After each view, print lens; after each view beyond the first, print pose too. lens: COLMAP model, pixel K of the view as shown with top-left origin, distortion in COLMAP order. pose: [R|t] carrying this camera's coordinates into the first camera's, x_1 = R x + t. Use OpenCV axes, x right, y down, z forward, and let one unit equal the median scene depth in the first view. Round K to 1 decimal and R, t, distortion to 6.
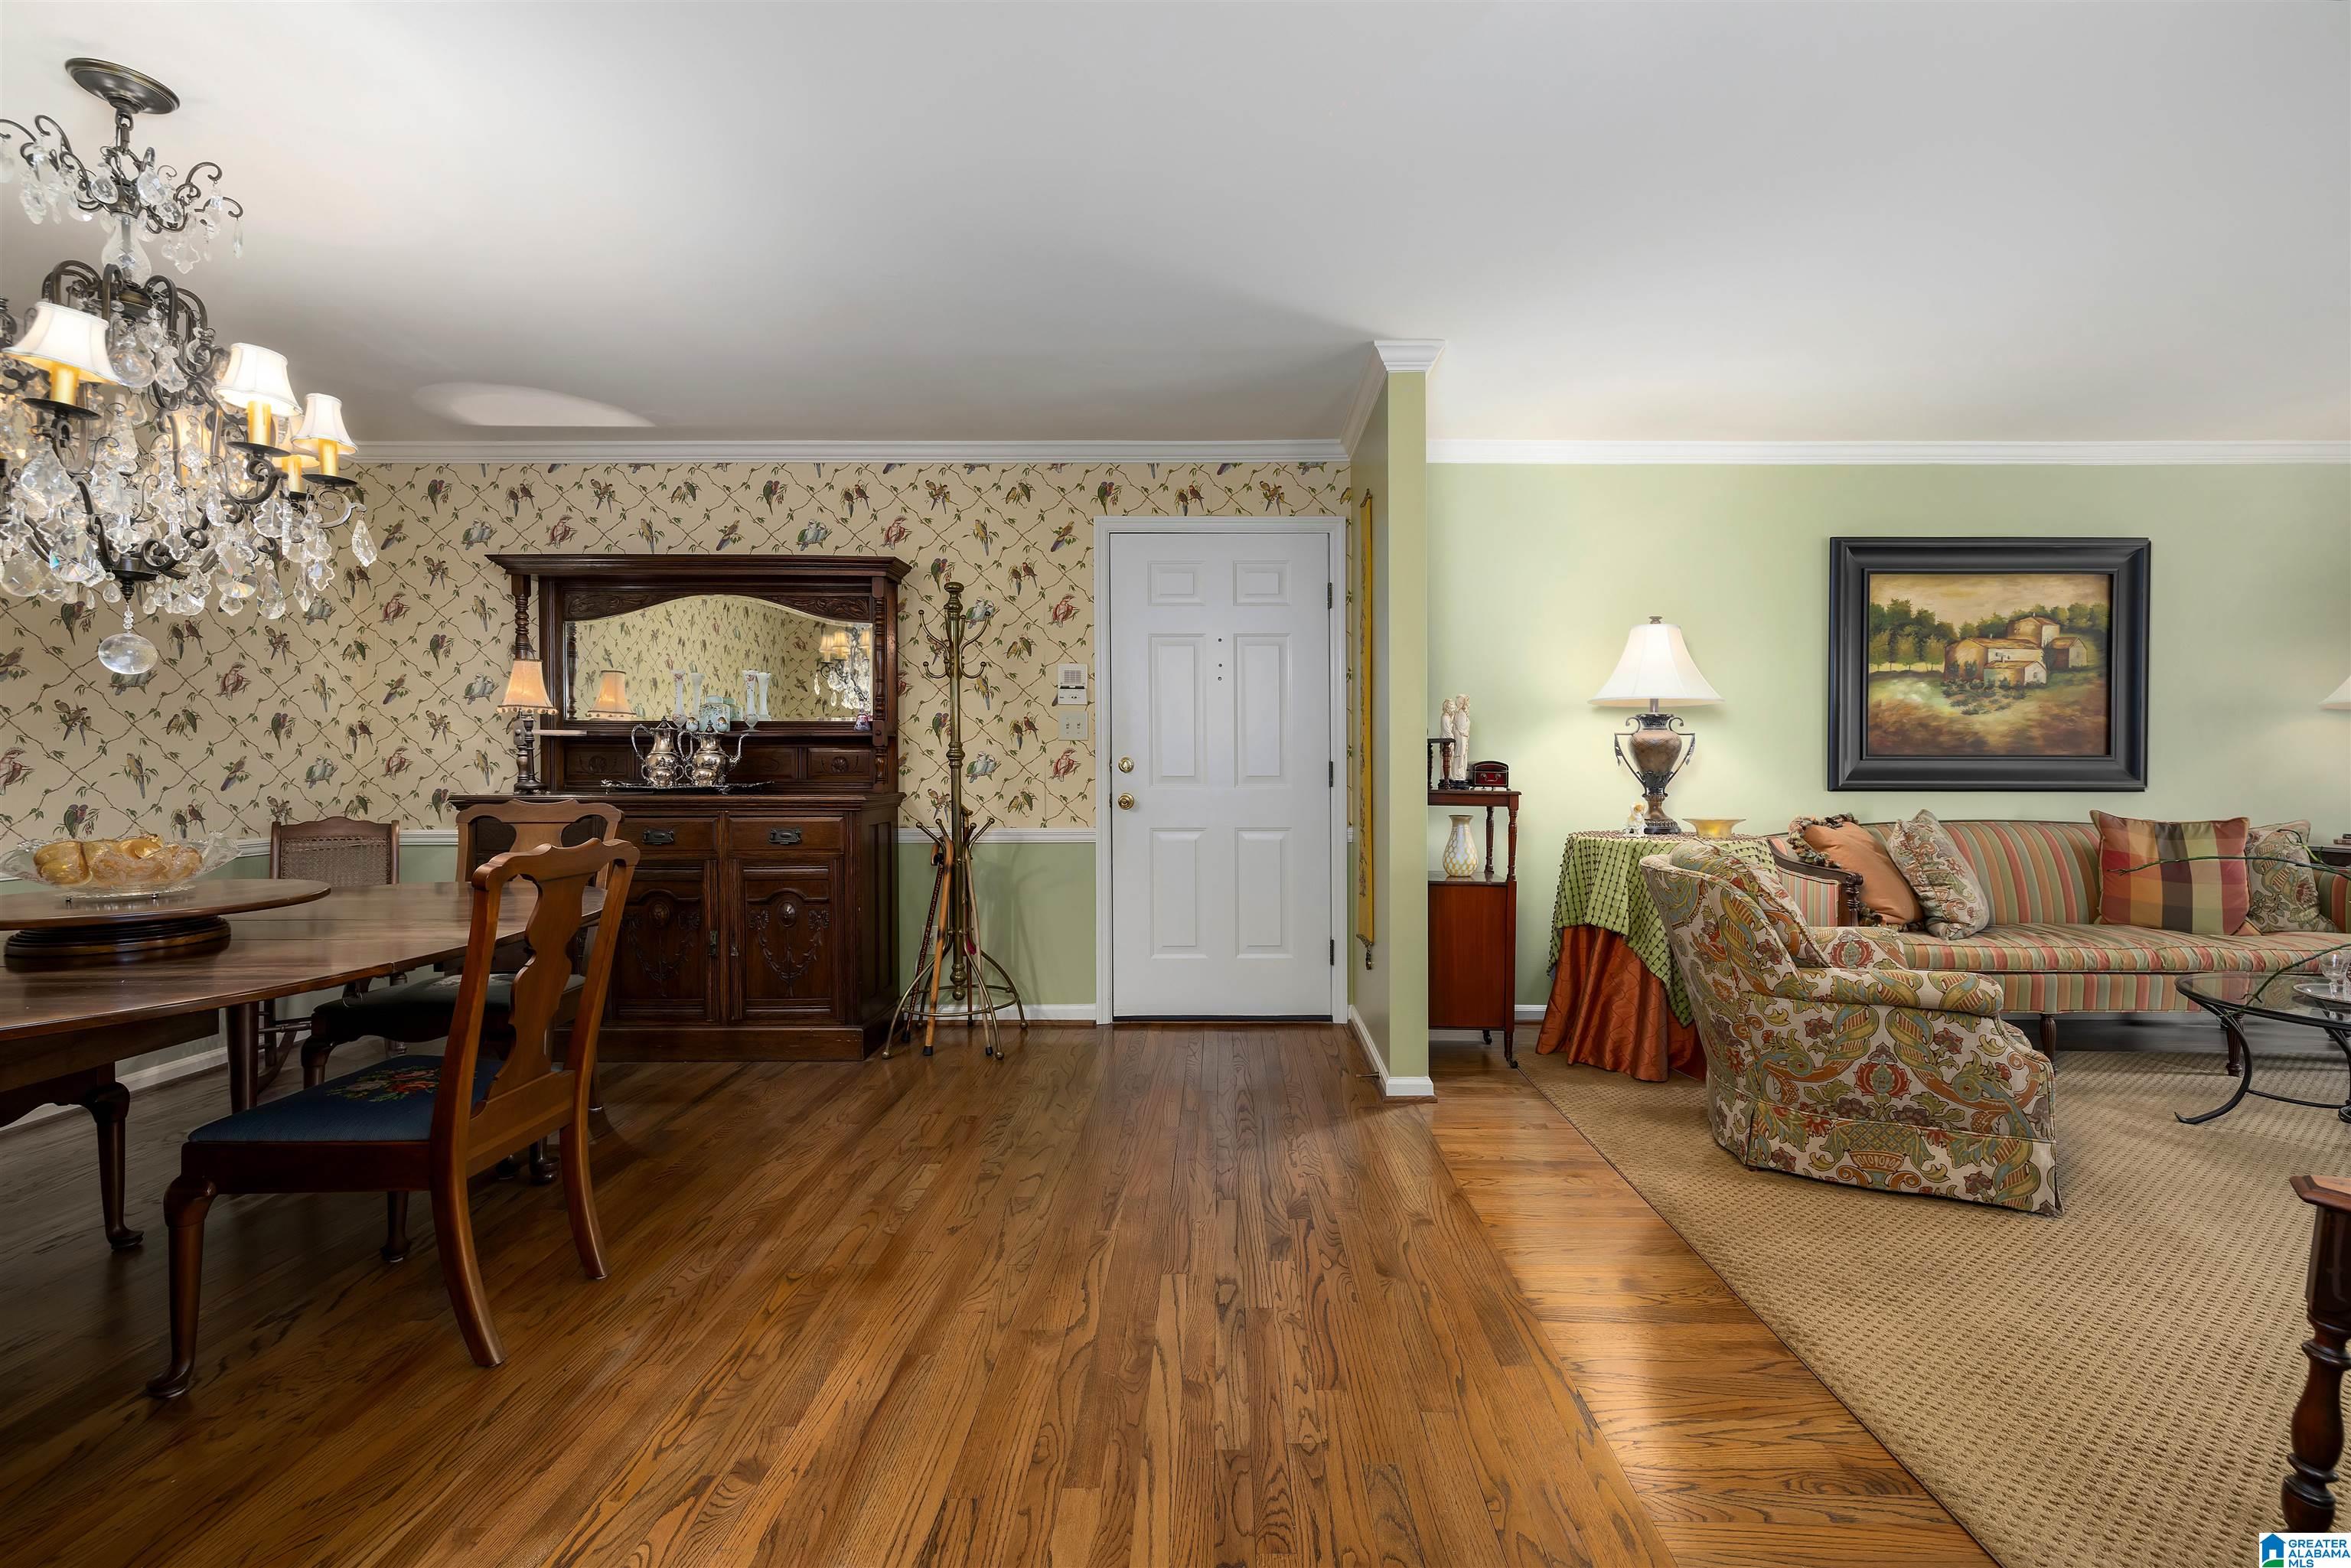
lens RADIAL K [[1027.8, 0, 1215.1], [0, 1027.8, 770.2], [0, 0, 1]] dist [-0.001356, 0.000078]
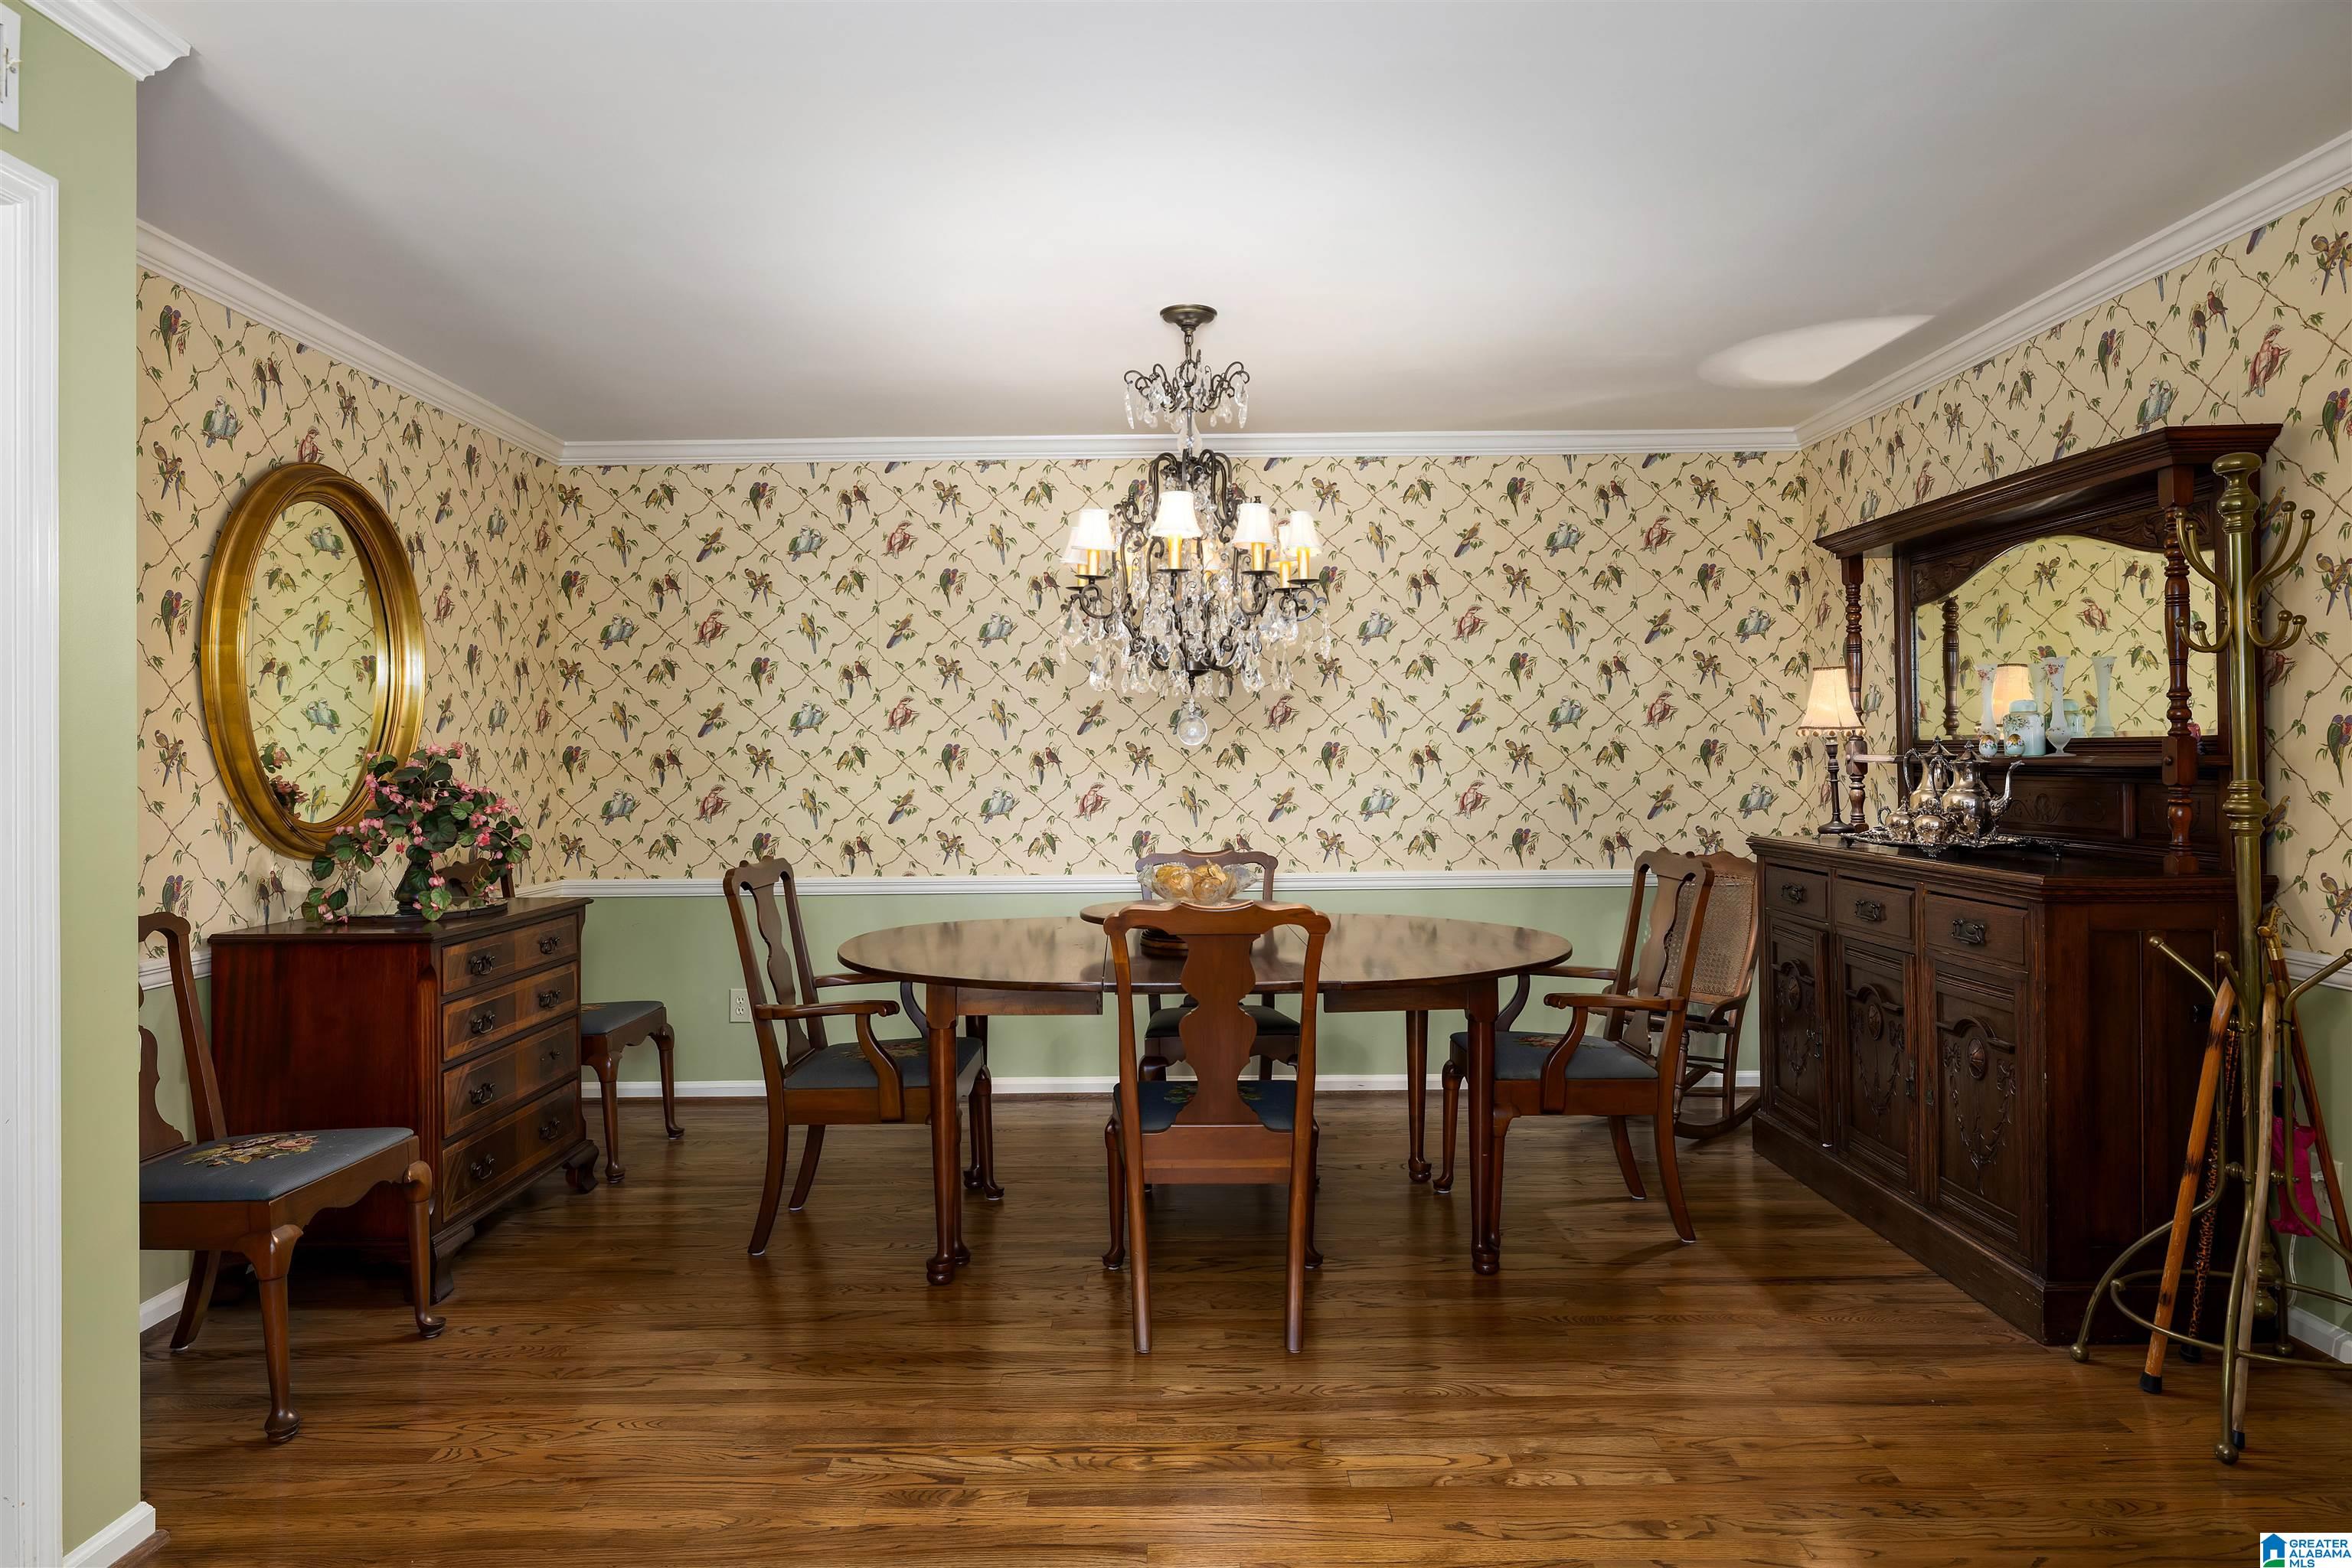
lens RADIAL K [[1459.1, 0, 1182.6], [0, 1459.1, 762.1], [0, 0, 1]] dist [-0.001521, 0.004289]
pose [[-0.004656, 0.007016, -0.999965, 0.405851], [0.006724, 0.999953, 0.006984, -0.041893], [0.999967, -0.006691, -0.004703, 0.459733]]
